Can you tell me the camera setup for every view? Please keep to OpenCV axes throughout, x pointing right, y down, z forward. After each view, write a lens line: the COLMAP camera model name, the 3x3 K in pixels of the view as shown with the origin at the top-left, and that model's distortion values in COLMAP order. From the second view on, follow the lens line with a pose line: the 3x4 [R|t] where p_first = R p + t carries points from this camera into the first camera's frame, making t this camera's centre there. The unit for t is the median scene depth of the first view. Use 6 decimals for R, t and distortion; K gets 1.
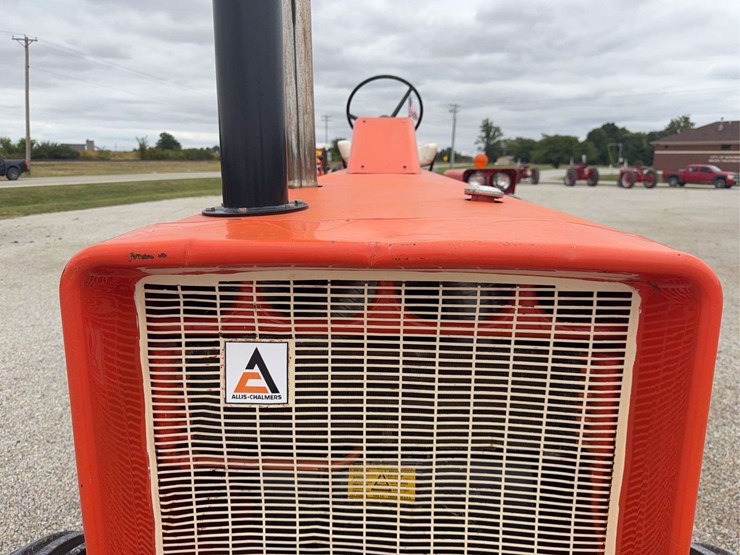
lens RADIAL K [[522.0, 0, 370.0], [0, 522.0, 277.5], [0, 0, 1]] dist [0.079061, -0.107603]
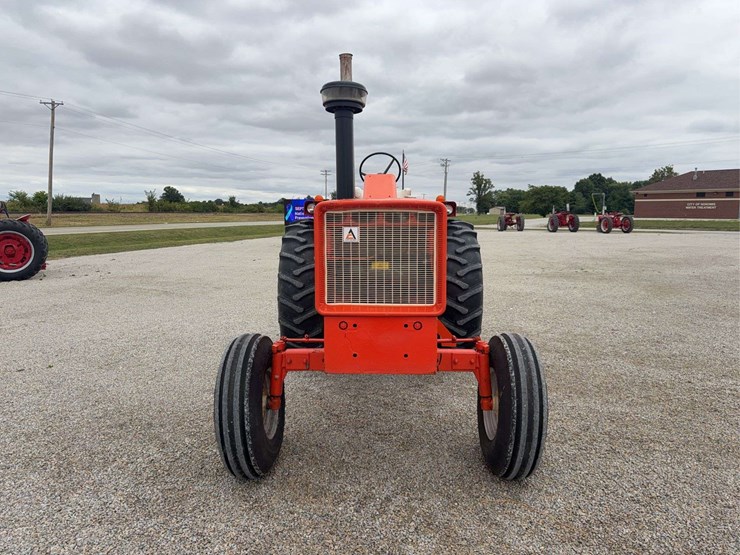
lens RADIAL K [[517.4, 0, 371.2], [0, 517.4, 269.9], [0, 0, 1]] dist [0.141173, -0.189739]
pose [[0.999921, -0.009582, 0.008119, -0.084576], [0.010404, 0.994085, -0.108109, 0.920054], [-0.007035, 0.108185, 0.994106, -3.155249]]
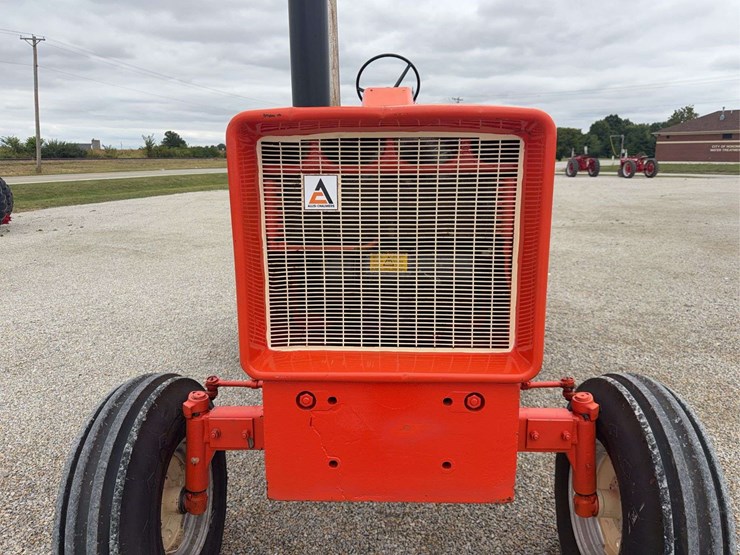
lens RADIAL K [[521.2, 0, 373.0], [0, 521.2, 276.2], [0, 0, 1]] dist [0.068577, -0.082523]
pose [[0.999902, -0.013296, -0.004413, -0.026392], [0.013316, 0.999901, 0.004584, 0.464671], [0.004352, -0.004642, 0.999980, -0.839440]]
